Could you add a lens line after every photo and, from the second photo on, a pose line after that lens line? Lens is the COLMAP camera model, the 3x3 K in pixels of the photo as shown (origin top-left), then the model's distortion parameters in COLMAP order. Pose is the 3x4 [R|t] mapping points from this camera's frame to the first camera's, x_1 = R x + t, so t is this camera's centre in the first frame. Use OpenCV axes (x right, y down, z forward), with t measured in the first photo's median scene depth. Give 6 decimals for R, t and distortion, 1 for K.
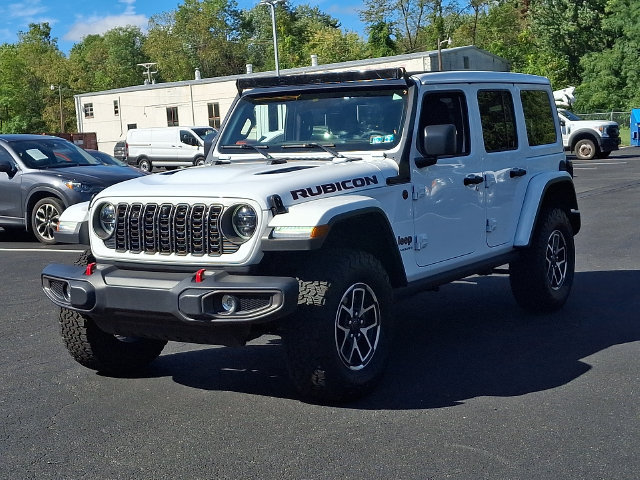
lens RADIAL K [[1041.4, 0, 308.6], [0, 1041.4, 240.2], [0, 0, 1]] dist [0.200490, -0.160732]
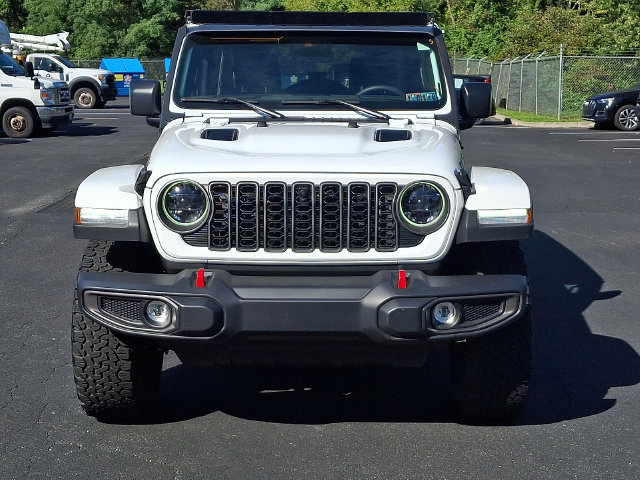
lens RADIAL K [[1039.2, 0, 320.0], [0, 1039.2, 240.0], [0, 0, 1]] dist [0.227297, -0.577112]
pose [[0.832243, -0.051792, 0.551987, -0.477973], [0.023747, 0.998043, 0.057841, -0.032997], [-0.553903, -0.035030, 0.831844, 0.346946]]
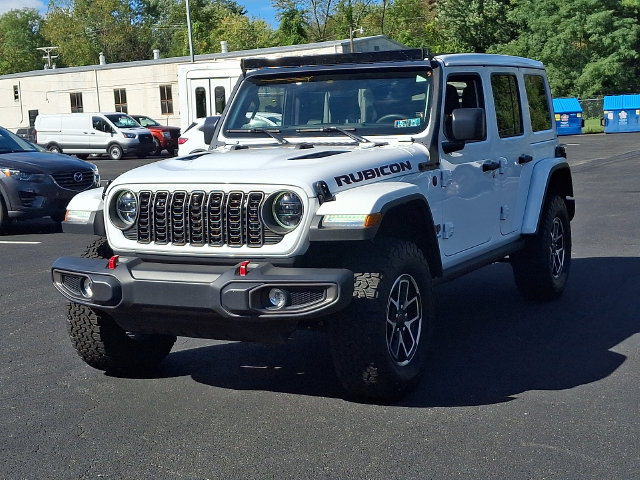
lens RADIAL K [[1039.2, 0, 320.0], [0, 1039.2, 240.0], [0, 0, 1]] dist [0.227297, -0.577112]
pose [[0.994071, -0.007892, 0.108448, -0.116074], [0.006742, 0.999917, 0.010973, -0.000780], [-0.108526, -0.010177, 0.994042, 0.059655]]
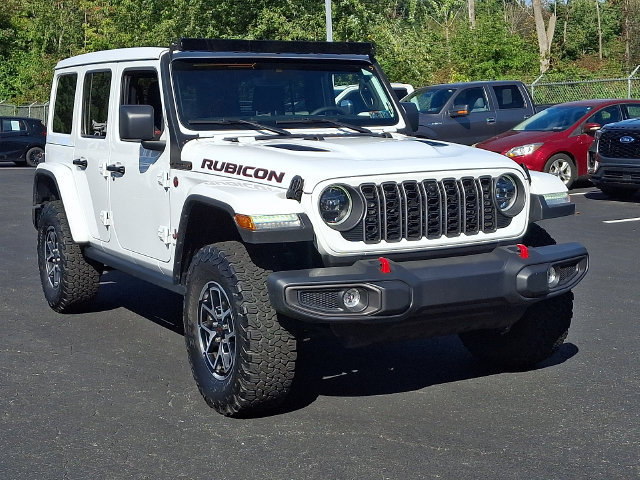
lens RADIAL K [[1039.2, 0, 320.0], [0, 1039.2, 240.0], [0, 0, 1]] dist [0.227297, -0.577112]
pose [[0.449932, -0.084999, 0.889008, -0.856105], [0.094559, 0.994399, 0.047219, -0.031329], [-0.888043, 0.062818, 0.455450, 0.620903]]
